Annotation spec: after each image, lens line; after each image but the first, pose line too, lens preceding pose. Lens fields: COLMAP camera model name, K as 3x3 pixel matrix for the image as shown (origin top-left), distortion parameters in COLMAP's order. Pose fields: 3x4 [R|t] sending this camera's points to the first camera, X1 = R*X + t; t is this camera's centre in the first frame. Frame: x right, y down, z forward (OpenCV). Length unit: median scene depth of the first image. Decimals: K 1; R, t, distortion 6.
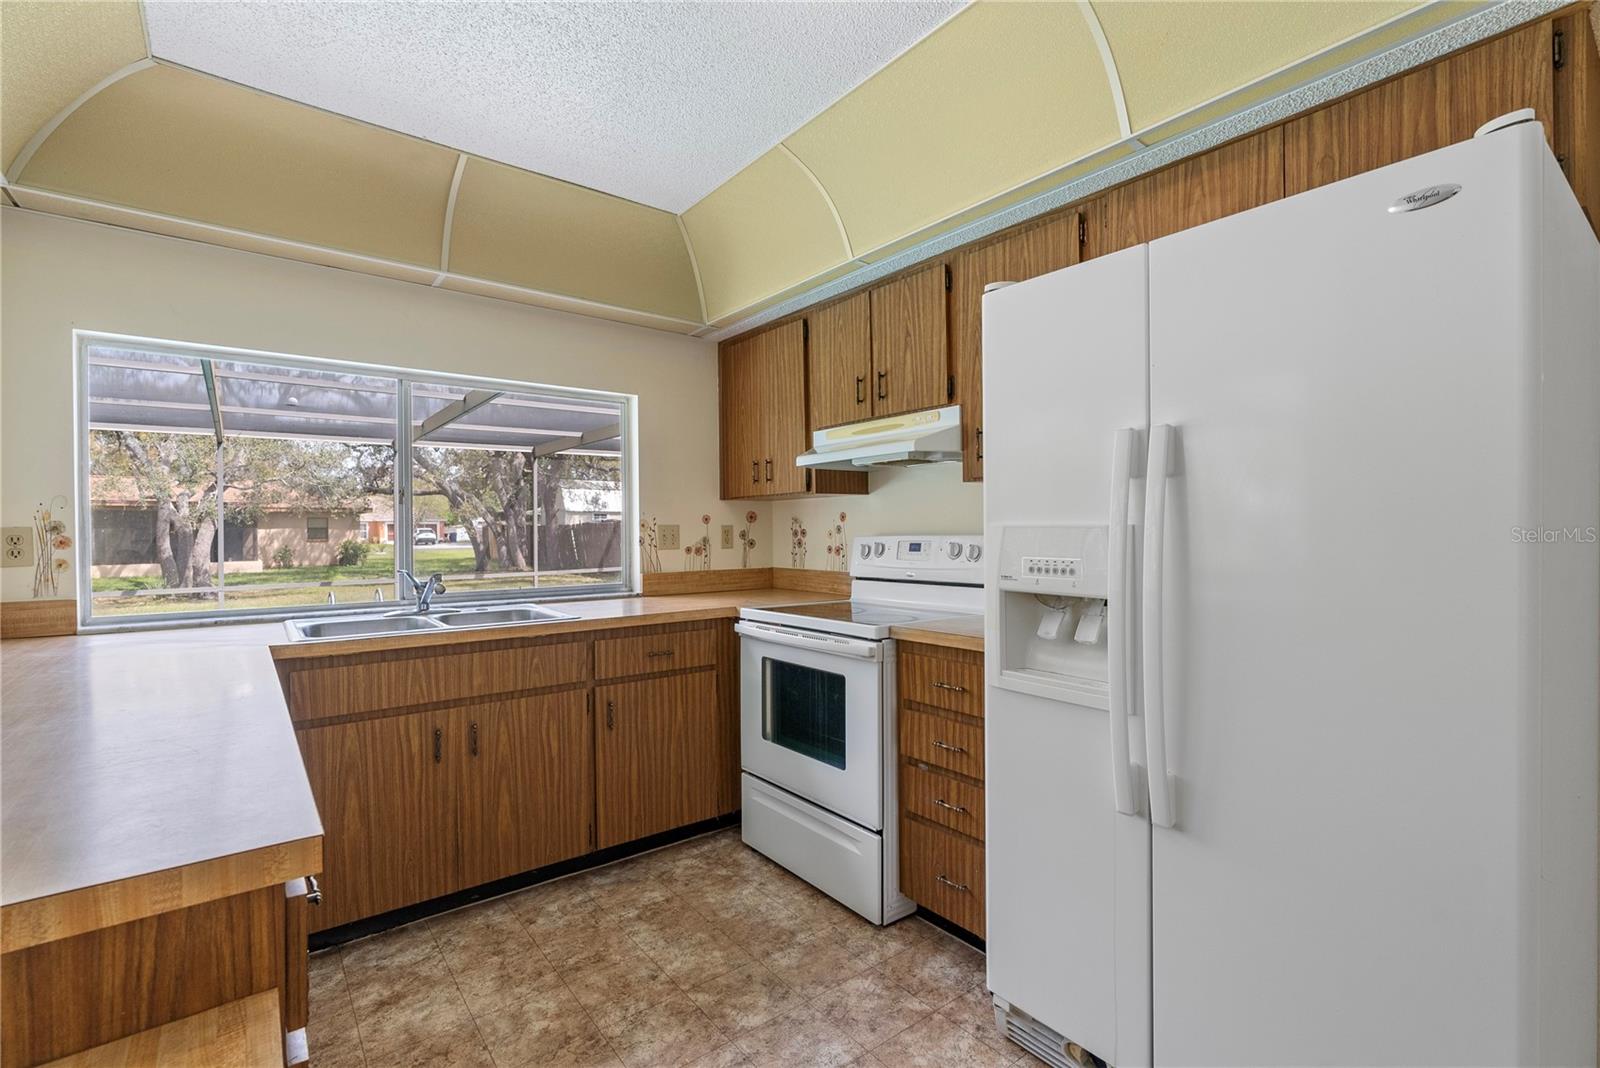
lens RADIAL K [[715.7, 0, 800.0], [0, 715.7, 534.0], [0, 0, 1]] dist [-0.017006, 0.006424]
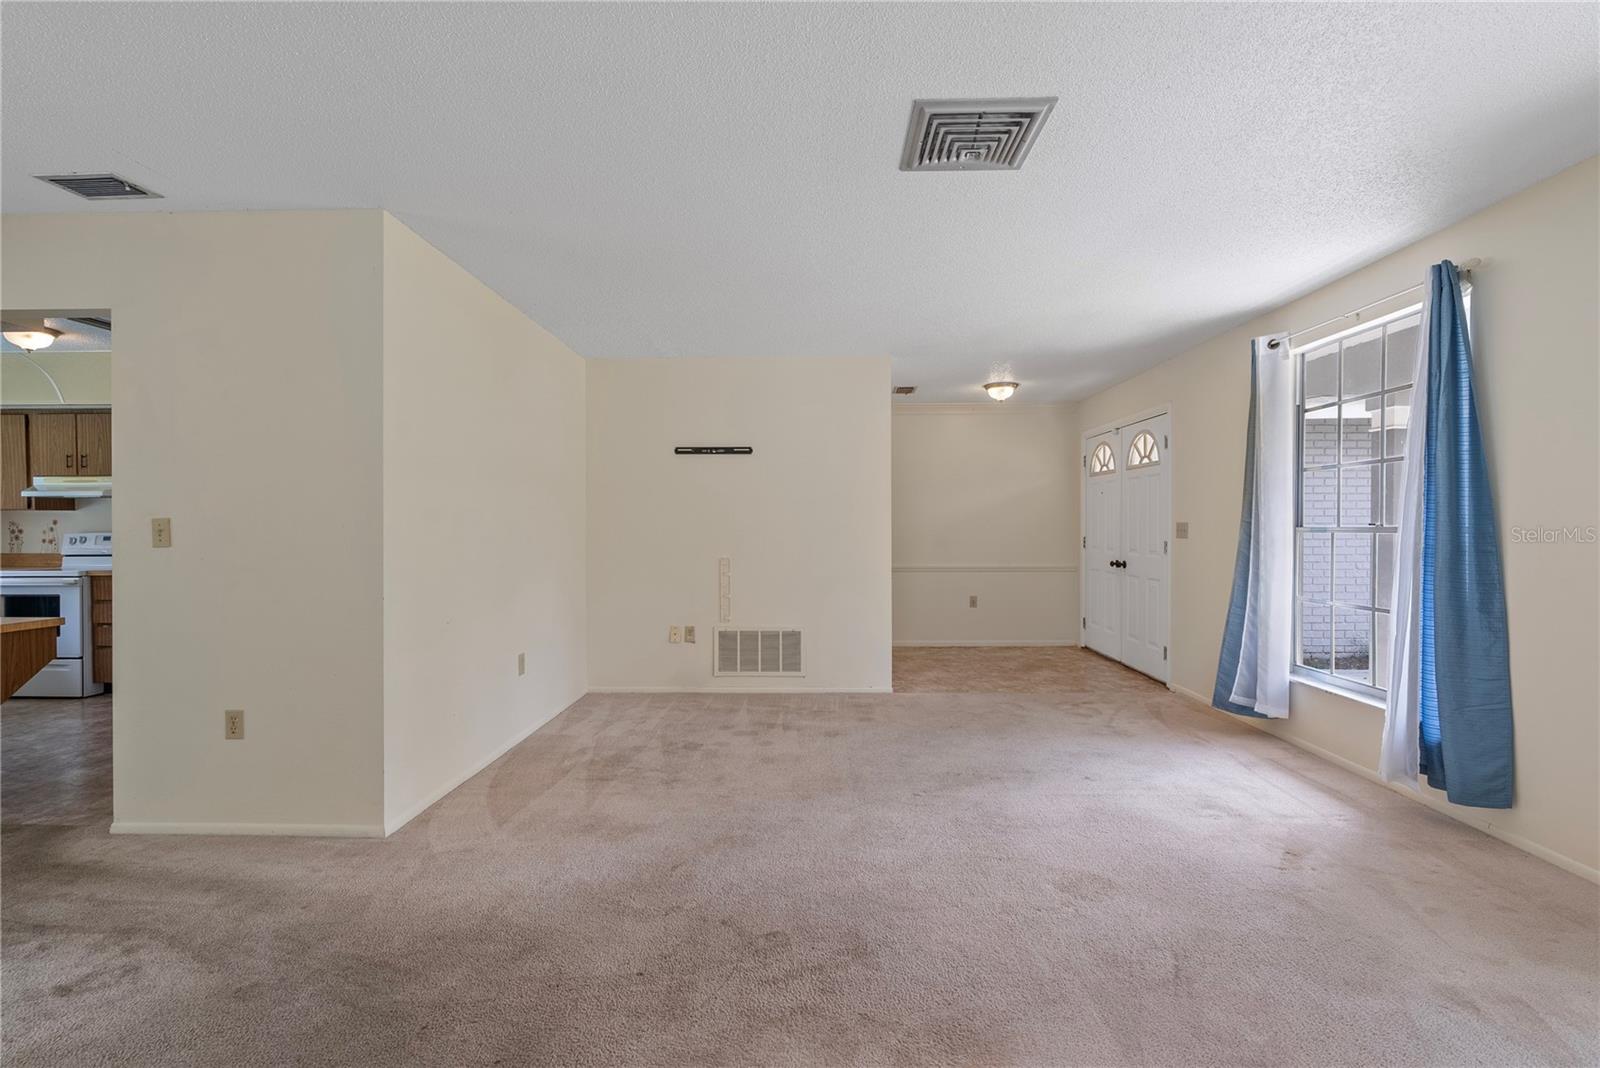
lens RADIAL K [[715.7, 0, 800.0], [0, 715.7, 534.0], [0, 0, 1]] dist [-0.017006, 0.006424]
pose [[0.632458, -0.000934, 0.774594, -0.150408], [0.000869, 0.999999, 0.000497, 0.006343], [-0.774595, 0.000359, 0.632458, -1.767971]]
